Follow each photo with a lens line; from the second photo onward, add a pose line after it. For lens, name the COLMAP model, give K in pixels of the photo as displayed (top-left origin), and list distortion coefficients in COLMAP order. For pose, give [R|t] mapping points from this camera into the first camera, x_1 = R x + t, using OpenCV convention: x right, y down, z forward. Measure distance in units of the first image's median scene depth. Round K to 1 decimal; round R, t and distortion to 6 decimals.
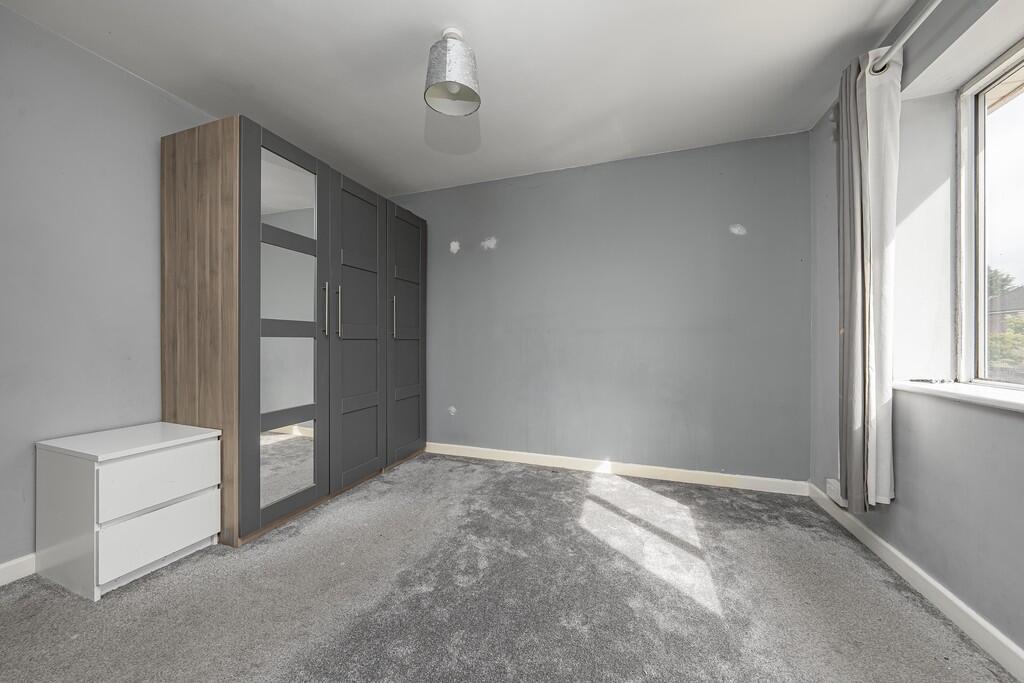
lens RADIAL K [[362.3, 0, 510.5], [0, 362.3, 339.4], [0, 0, 1]] dist [-0.001450, 0.000339]
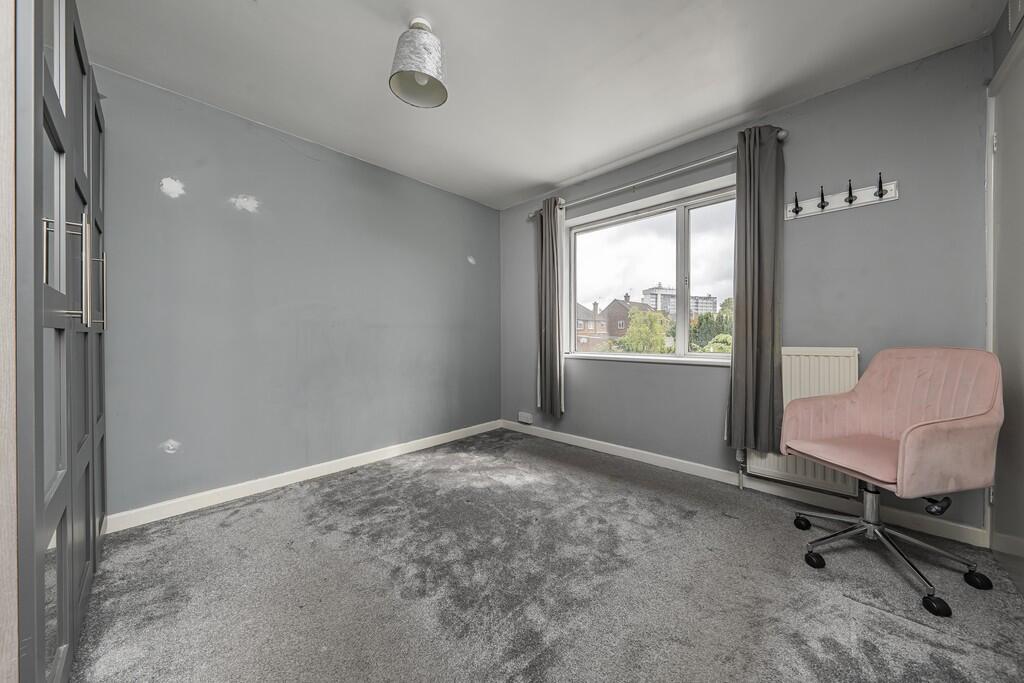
lens RADIAL K [[362.3, 0, 516.2], [0, 362.3, 340.0], [0, 0, 1]] dist [-0.001450, 0.000339]
pose [[0.384757, -0.008700, 0.922977, -0.686672], [-0.000433, 0.999954, 0.009606, 0.006811], [-0.923018, -0.004095, 0.384735, 0.274028]]
